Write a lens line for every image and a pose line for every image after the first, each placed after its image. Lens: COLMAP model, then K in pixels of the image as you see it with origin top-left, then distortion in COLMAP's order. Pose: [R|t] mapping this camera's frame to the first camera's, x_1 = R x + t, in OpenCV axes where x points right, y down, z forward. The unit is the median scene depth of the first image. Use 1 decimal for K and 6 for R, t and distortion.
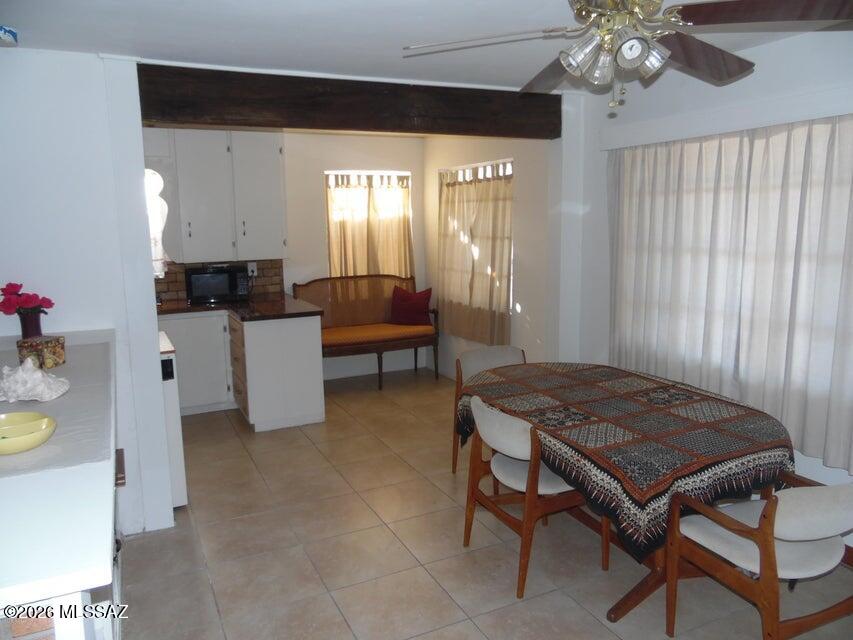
lens RADIAL K [[635.7, 0, 426.0], [0, 635.7, 318.9], [0, 0, 1]] dist [-0.012588, 0.022974]
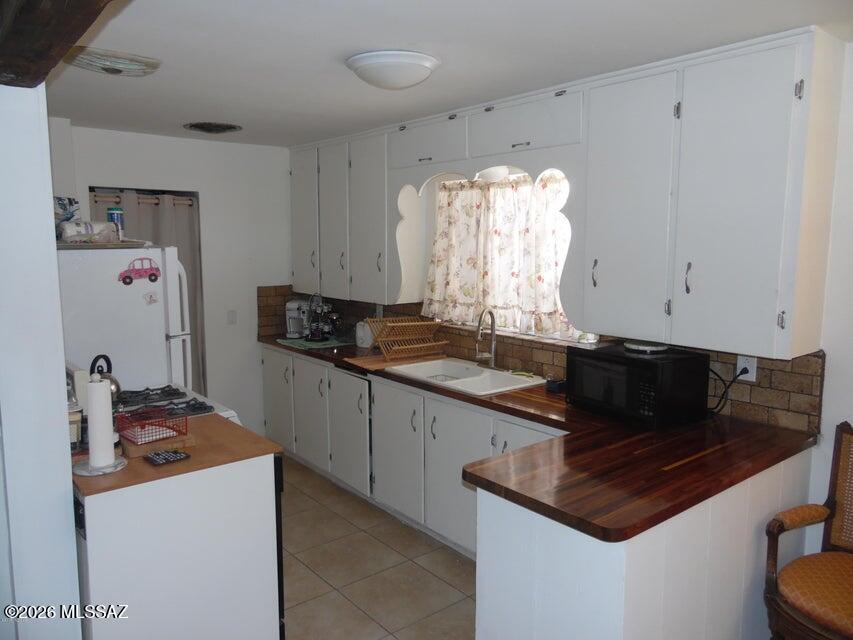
lens RADIAL K [[635.7, 0, 426.7], [0, 635.7, 319.2], [0, 0, 1]] dist [-0.012588, 0.022974]
pose [[0.232869, 0.128612, -0.963966, 0.110576], [-0.170727, 0.981229, 0.089672, -0.113219], [0.957405, 0.143693, 0.250456, 0.656146]]
